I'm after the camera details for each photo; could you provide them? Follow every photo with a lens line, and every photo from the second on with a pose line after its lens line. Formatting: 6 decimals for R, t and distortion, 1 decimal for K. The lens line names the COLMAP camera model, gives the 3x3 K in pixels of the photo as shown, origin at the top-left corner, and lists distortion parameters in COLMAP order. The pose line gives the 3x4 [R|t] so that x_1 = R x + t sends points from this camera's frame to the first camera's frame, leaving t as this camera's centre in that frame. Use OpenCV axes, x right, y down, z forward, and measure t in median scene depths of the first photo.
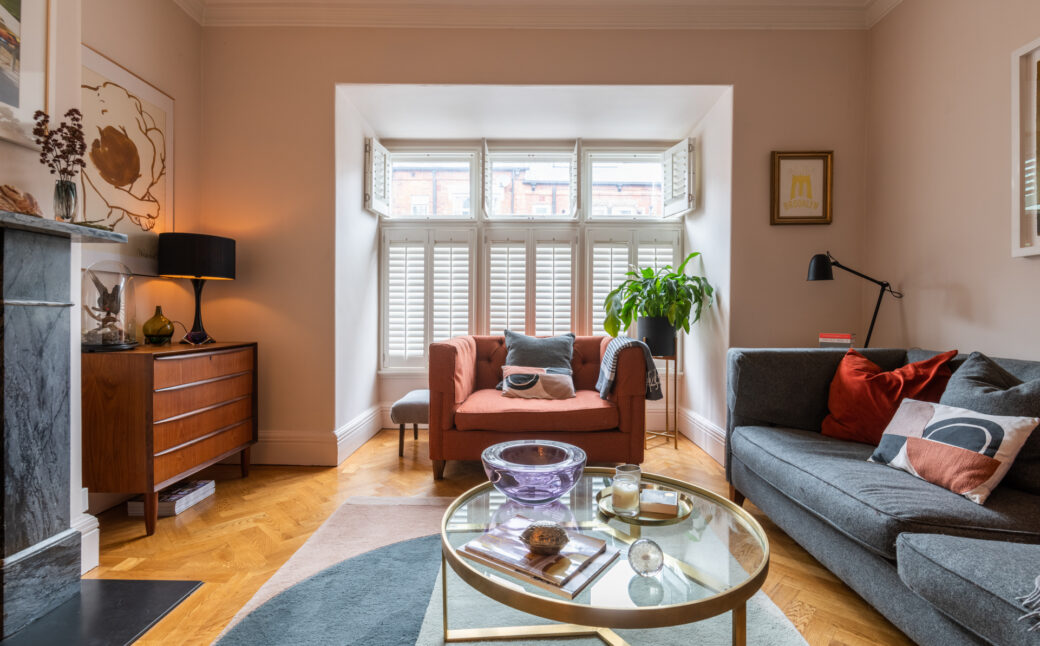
lens RADIAL K [[489.7, 0, 520.4], [0, 489.7, 318.8], [0, 0, 1]] dist [-0.001683, 0.000189]
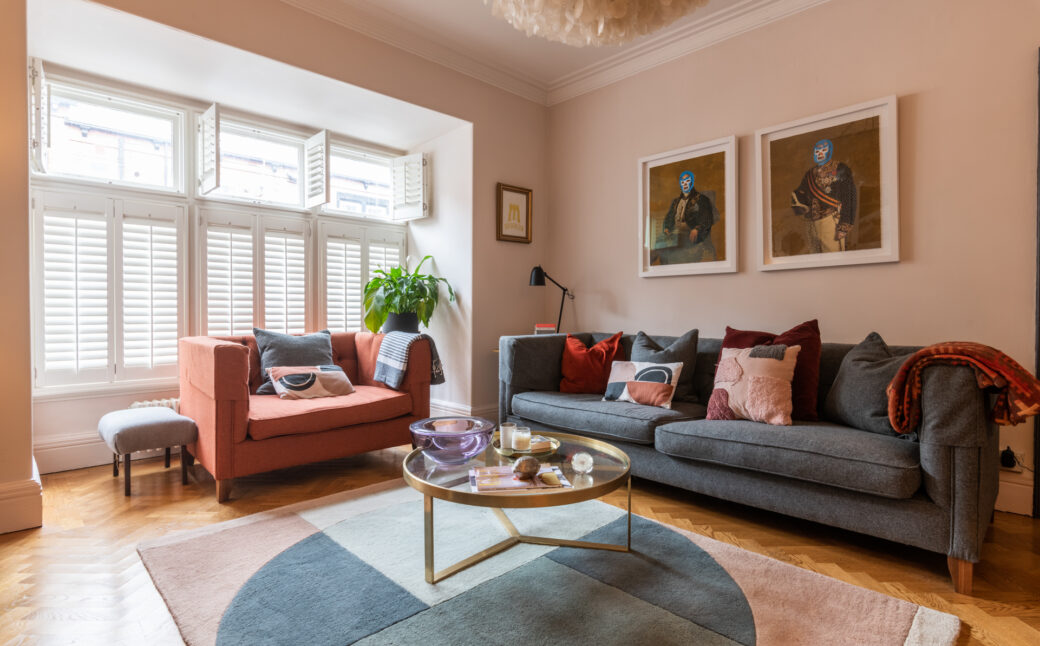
lens RADIAL K [[537.7, 0, 520.0], [0, 537.7, 323.0], [0, 0, 1]] dist [0.002255, 0.000760]
pose [[0.709520, -0.019393, 0.704419, -0.487611], [0.008290, 0.999782, 0.019175, -0.002478], [-0.704637, -0.007765, 0.709526, -0.044064]]
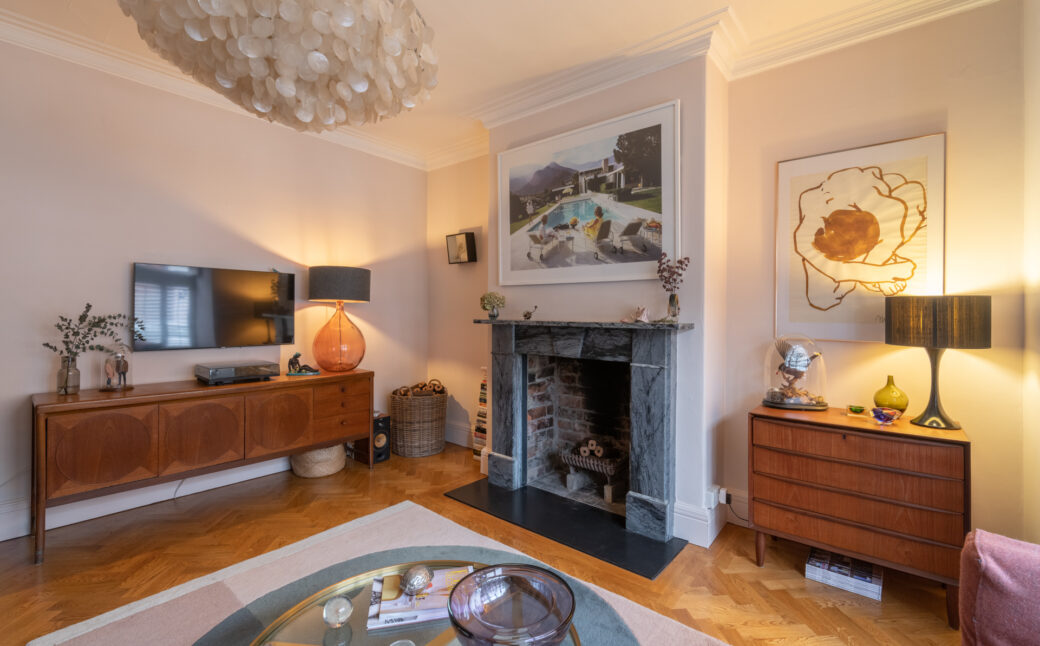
lens RADIAL K [[448.6, 0, 523.7], [0, 448.6, 315.6], [0, 0, 1]] dist [0.001499, -0.000125]
pose [[-0.625158, -0.008527, -0.780452, 0.365559], [-0.020903, 0.999765, 0.005821, -0.128036], [0.780218, 0.019953, -0.625189, 0.969697]]
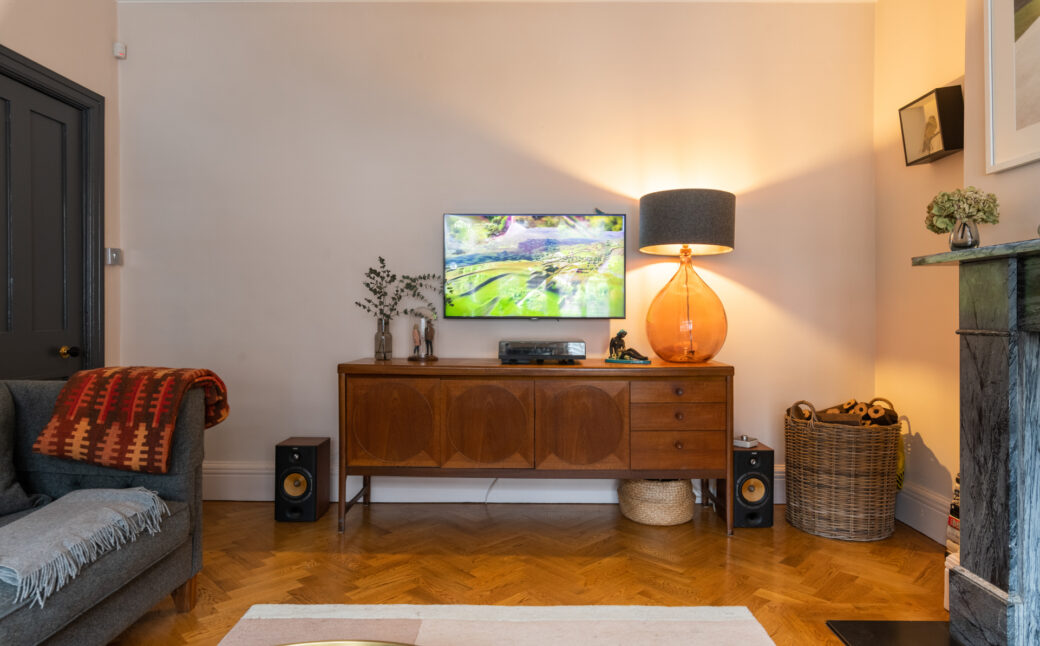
lens RADIAL K [[625.0, 0, 520.0], [0, 625.0, 323.0], [0, 0, 1]] dist [0.000301, -0.000383]
pose [[-0.999804, -0.008457, -0.017897, -0.030625], [-0.008892, 0.999662, 0.024417, -0.038326], [0.017684, 0.024571, -0.999542, 0.847567]]
